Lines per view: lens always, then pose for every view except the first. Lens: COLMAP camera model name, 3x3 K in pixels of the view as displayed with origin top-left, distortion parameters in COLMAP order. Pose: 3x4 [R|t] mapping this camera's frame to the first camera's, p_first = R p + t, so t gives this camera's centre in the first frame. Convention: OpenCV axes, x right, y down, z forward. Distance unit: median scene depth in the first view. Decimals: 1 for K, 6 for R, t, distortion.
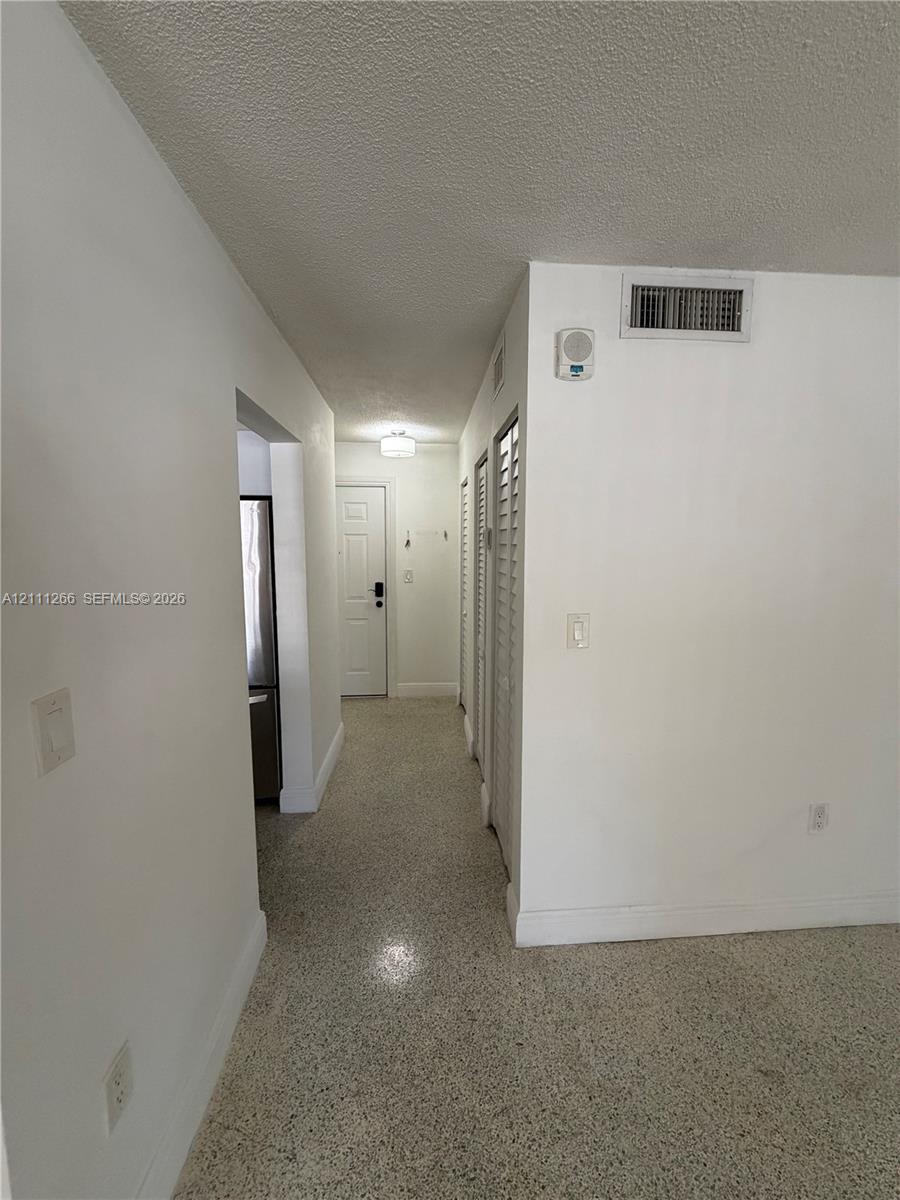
lens RADIAL K [[476.6, 0, 452.0], [0, 476.6, 596.6], [0, 0, 1]] dist [0.004044, 0.000201]
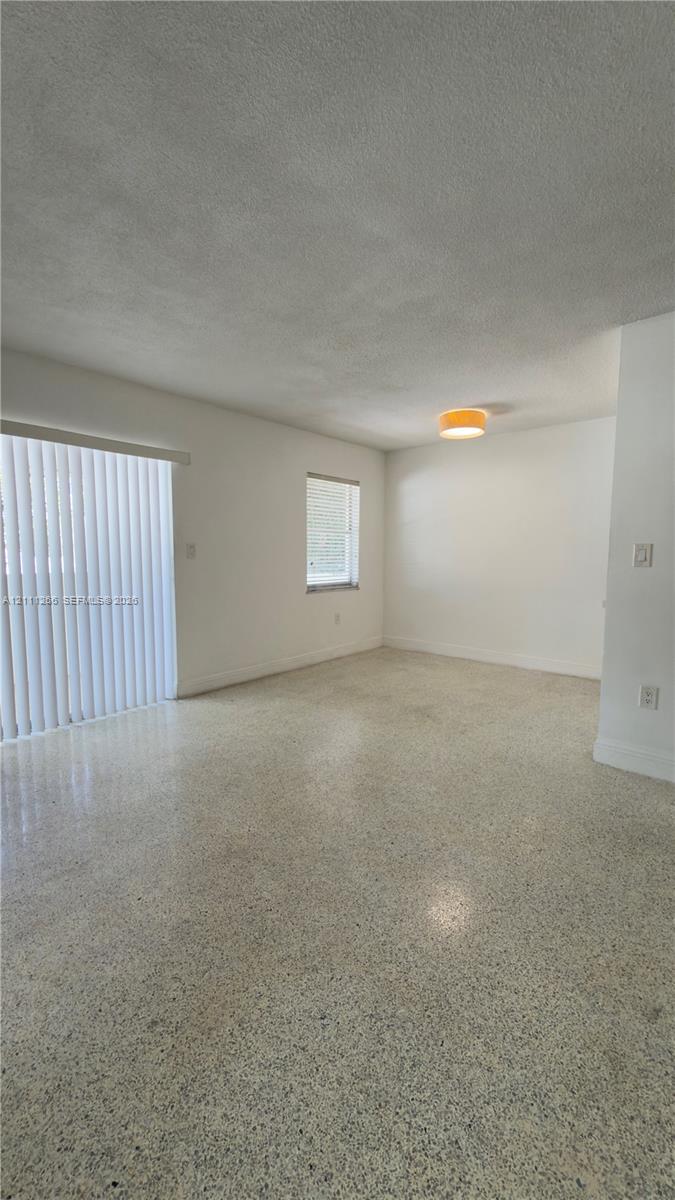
lens RADIAL K [[477.5, 0, 338.4], [0, 477.5, 599.4], [0, 0, 1]] dist [0.000458, -0.000079]
pose [[-0.706672, 0.068360, -0.704231, 1.764760], [-0.080463, 0.981100, 0.175977, 0.105270], [0.702951, 0.181022, -0.687816, 1.109788]]
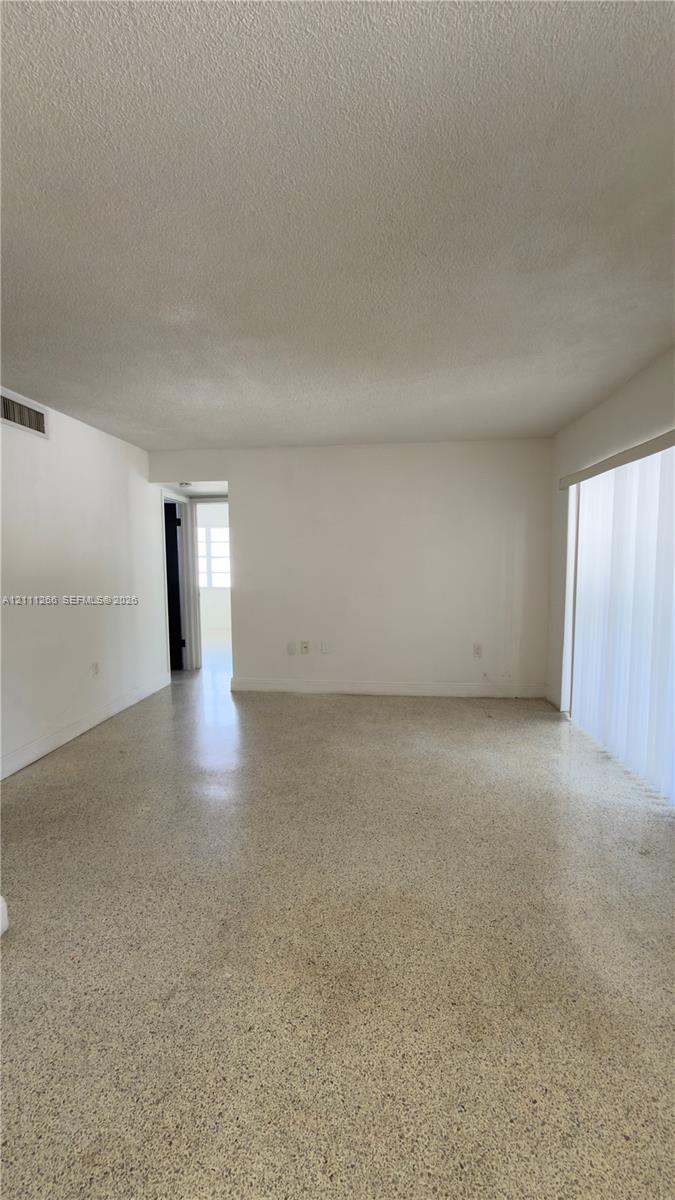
lens RADIAL K [[477.5, 0, 336.4], [0, 477.5, 605.5], [0, 0, 1]] dist [0.000458, -0.000079]
pose [[0.176636, -0.092791, 0.979893, -1.534174], [0.116061, 0.990565, 0.072880, 0.215915], [-0.977410, 0.100854, 0.185738, -0.646506]]
